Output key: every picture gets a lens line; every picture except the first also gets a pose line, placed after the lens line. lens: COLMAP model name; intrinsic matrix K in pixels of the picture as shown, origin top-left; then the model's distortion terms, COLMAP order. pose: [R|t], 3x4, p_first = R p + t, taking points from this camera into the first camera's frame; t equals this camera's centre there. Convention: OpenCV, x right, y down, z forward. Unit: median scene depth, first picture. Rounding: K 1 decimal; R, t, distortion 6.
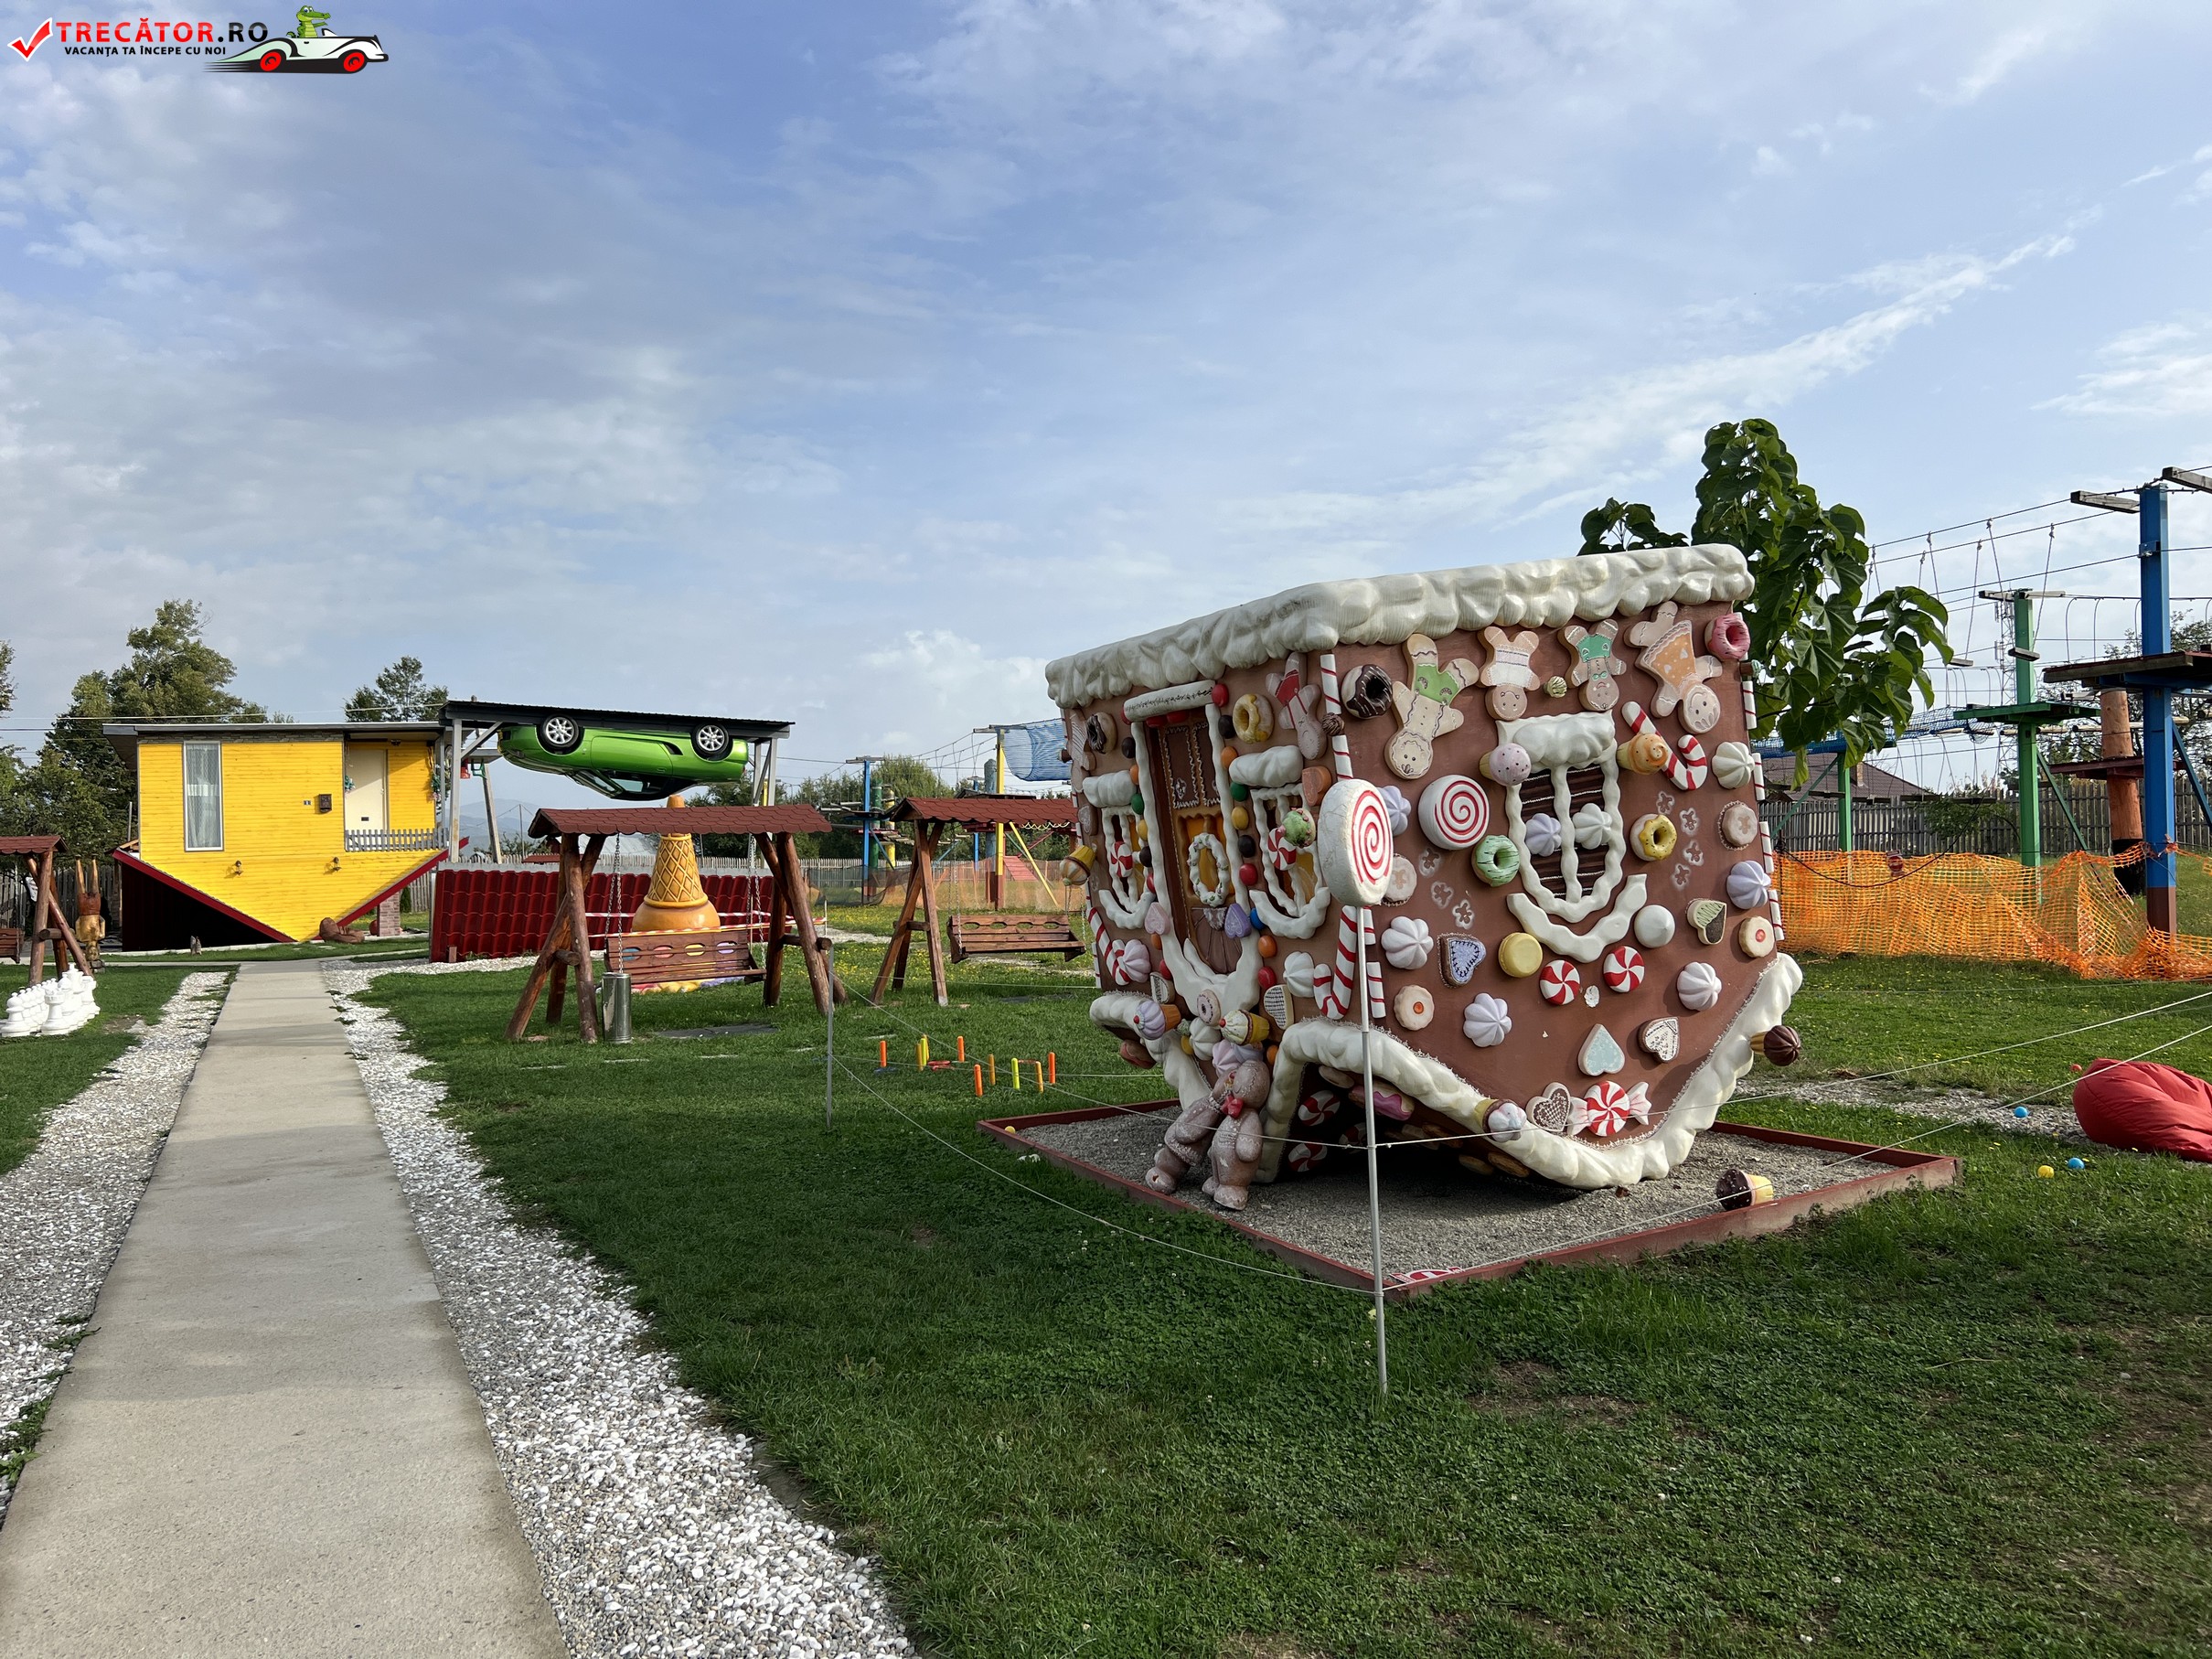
lens RADIAL K [[1671.9, 0, 1106.0], [0, 1671.9, 829.5], [0, 0, 1]] dist [0.043985, -0.052834]
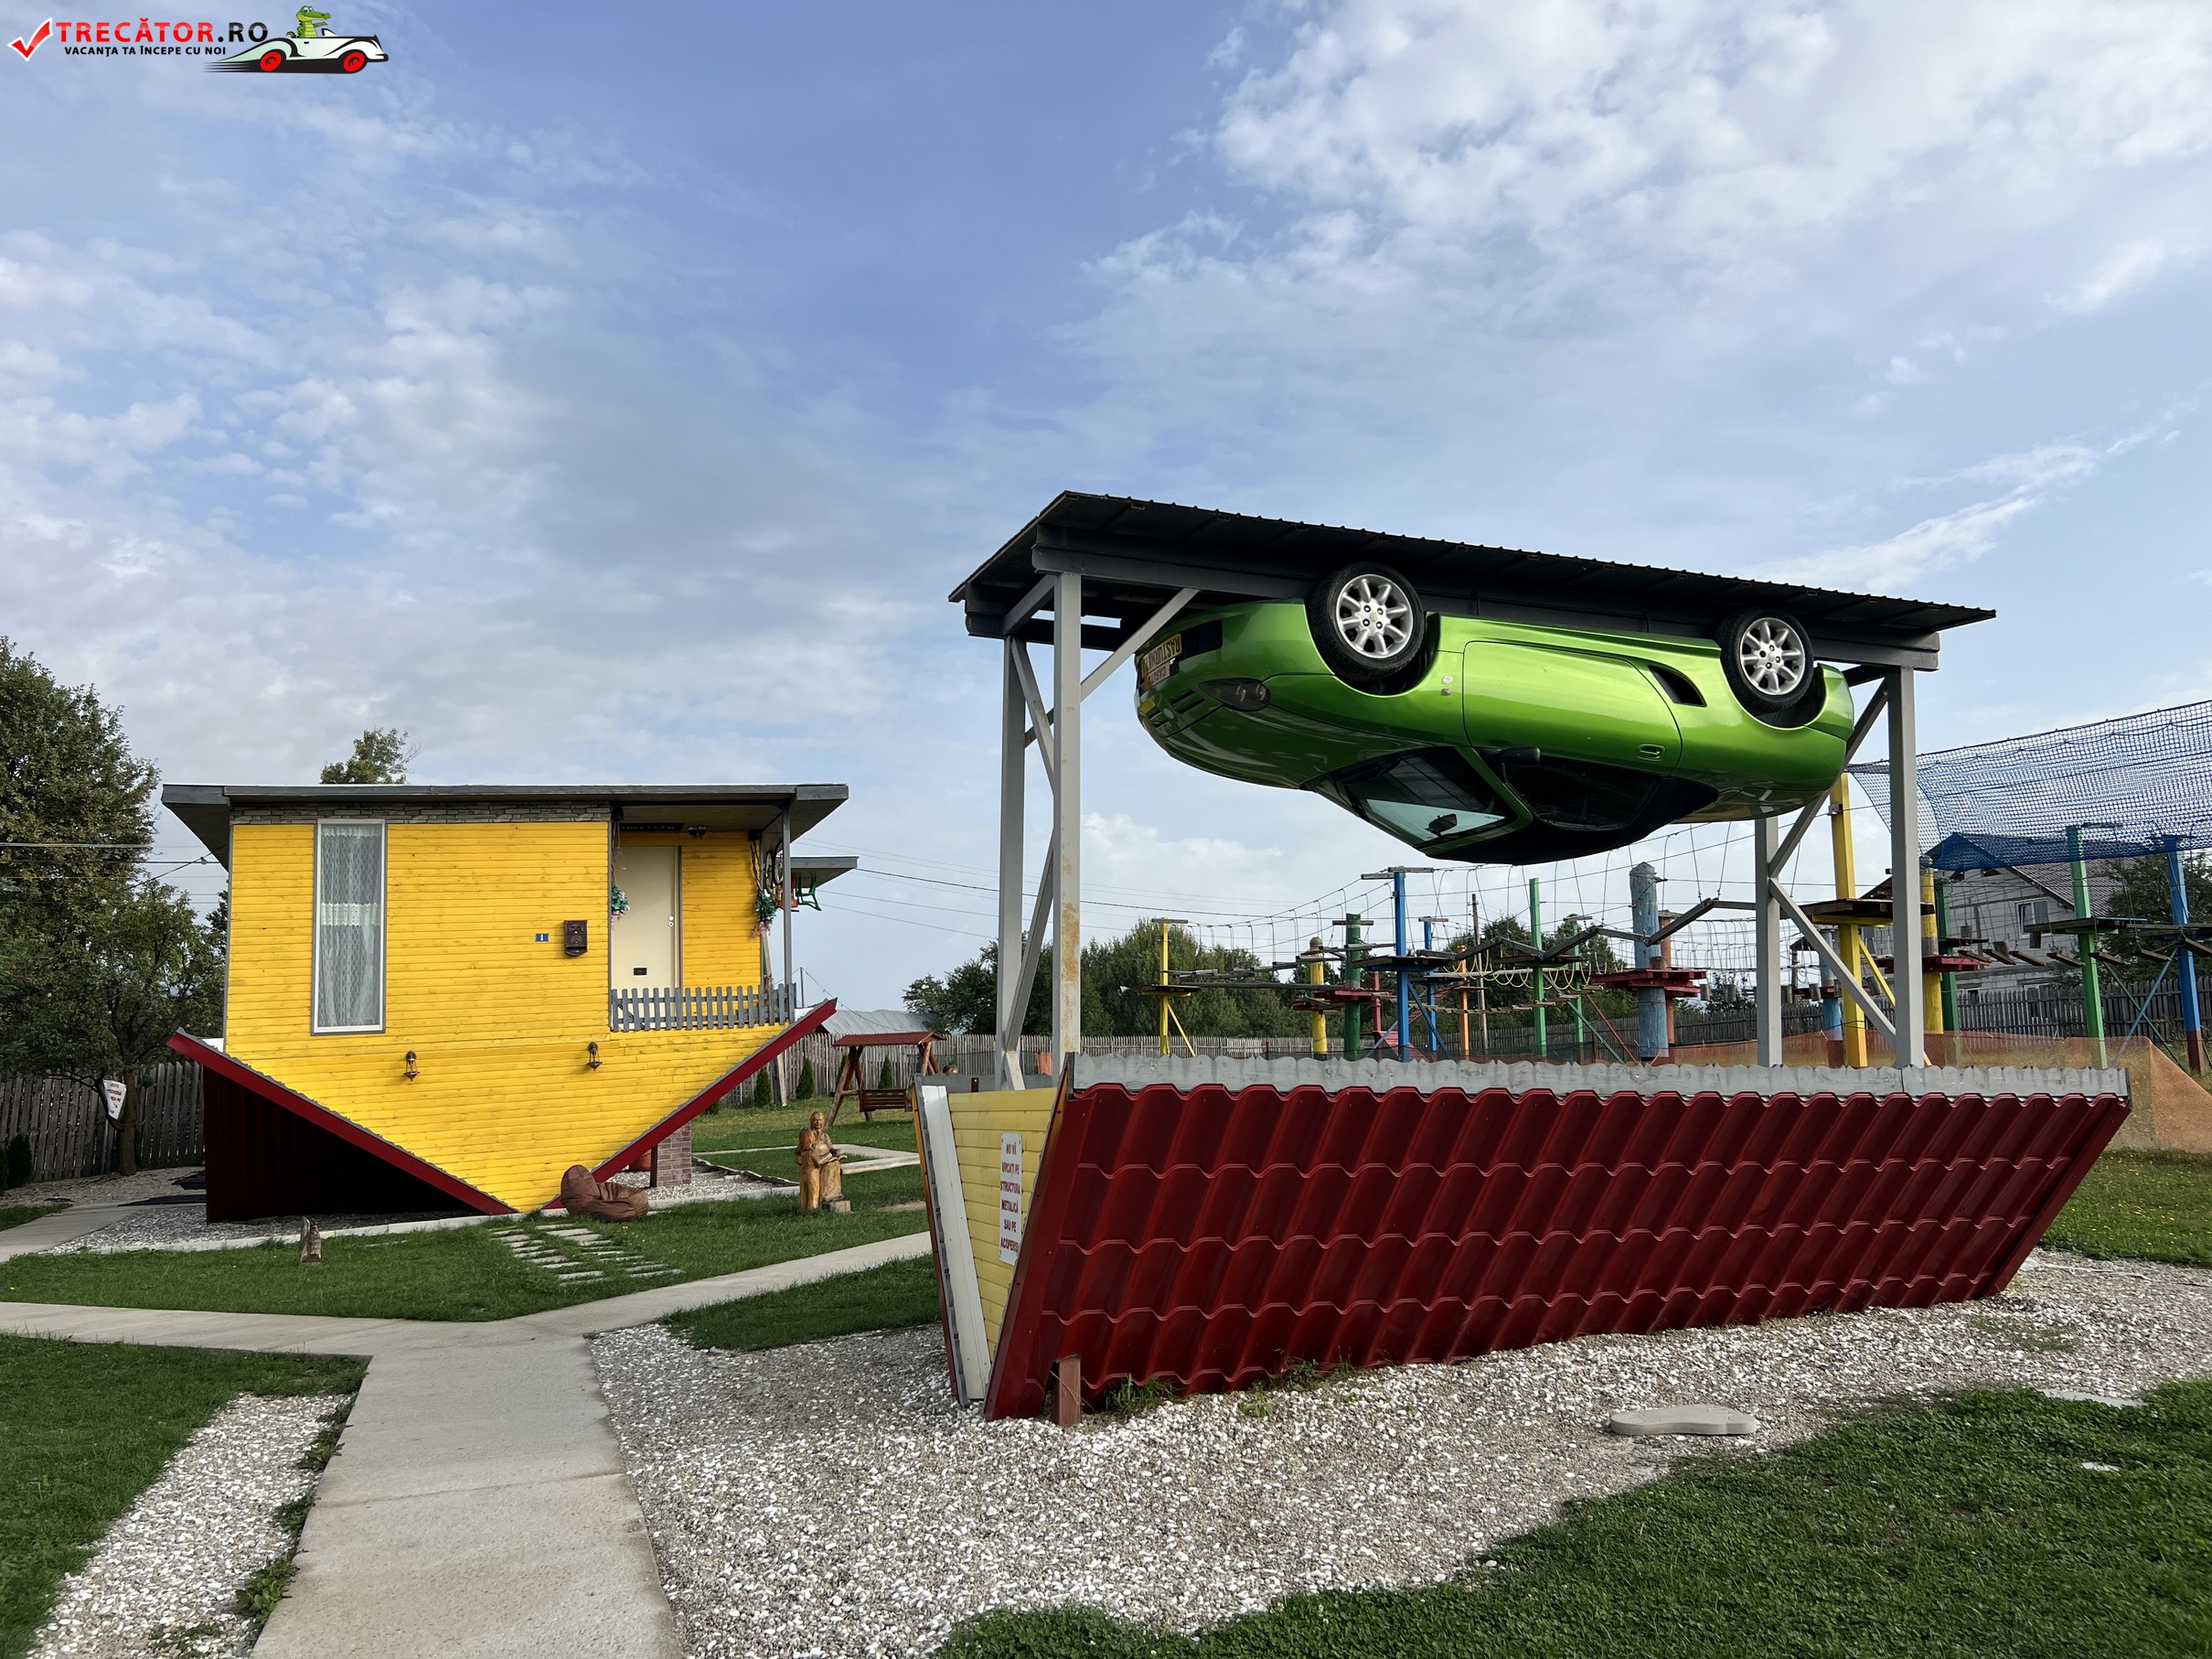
lens RADIAL K [[1635.8, 0, 1160.1], [0, 1635.8, 826.9], [0, 0, 1]] dist [0.001608, -0.006389]
pose [[0.997451, -0.023265, -0.067456, -0.335070], [0.015844, 0.993967, -0.108531, 0.010904], [0.069574, 0.107185, 0.991802, 0.683301]]
